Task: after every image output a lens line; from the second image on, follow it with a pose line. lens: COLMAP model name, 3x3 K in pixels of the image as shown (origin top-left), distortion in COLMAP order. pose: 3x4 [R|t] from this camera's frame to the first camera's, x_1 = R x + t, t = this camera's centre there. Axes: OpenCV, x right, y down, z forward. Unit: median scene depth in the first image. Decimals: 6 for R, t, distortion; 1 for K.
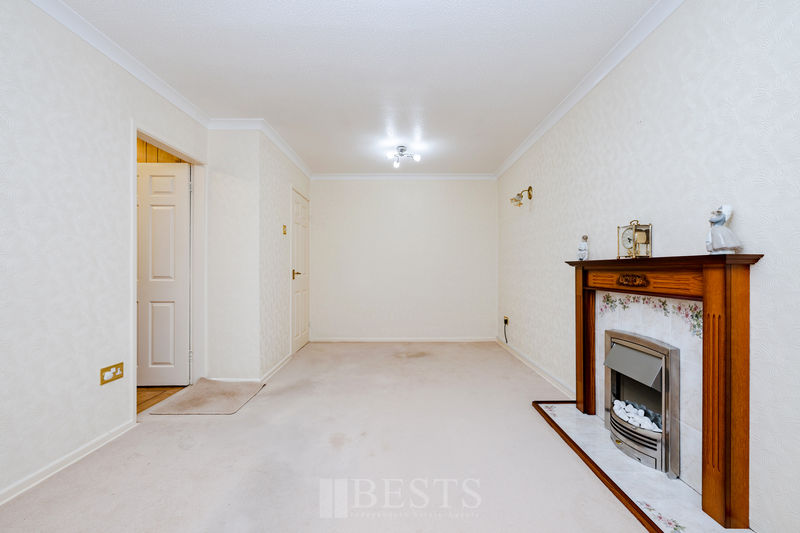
lens RADIAL K [[334.0, 0, 400.0], [0, 334.0, 266.5], [0, 0, 1]] dist [-0.000928, -0.000104]
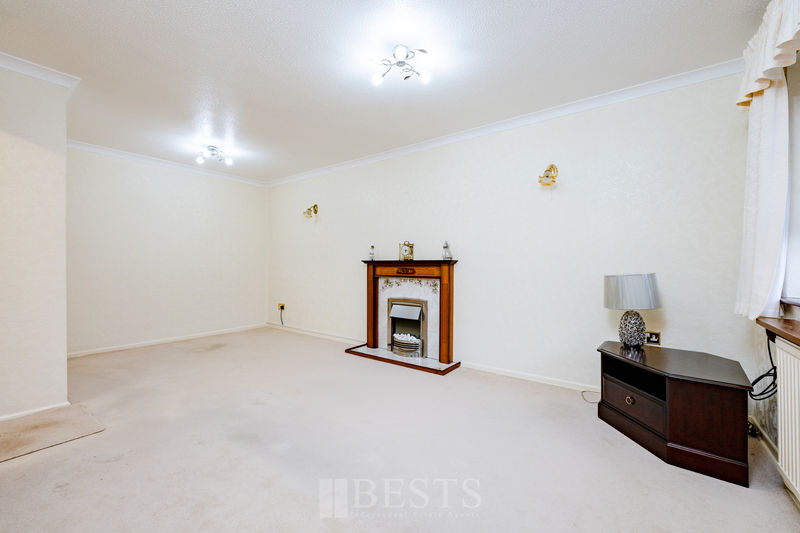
lens RADIAL K [[334.0, 0, 400.0], [0, 334.0, 266.5], [0, 0, 1]] dist [-0.000928, -0.000104]
pose [[0.595873, -0.001375, 0.803078, -0.883246], [-0.010330, 0.999903, 0.009376, -0.004063], [-0.803013, -0.013883, 0.595800, -0.162739]]
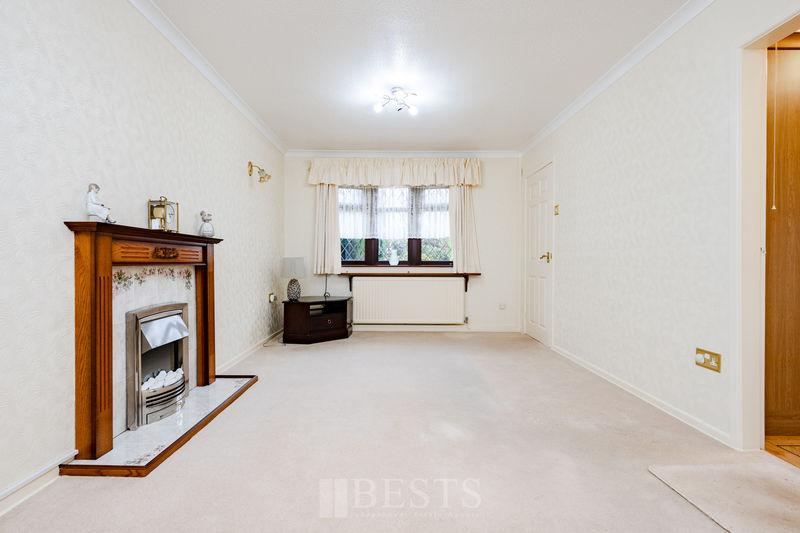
lens RADIAL K [[403.9, 0, 400.0], [0, 403.9, 266.5], [0, 0, 1]] dist [0.000395, -0.000084]
pose [[-0.999933, -0.002783, -0.011240, -0.033991], [-0.002813, 0.999993, 0.002648, 0.074486], [0.011233, 0.002679, -0.999933, 2.144202]]
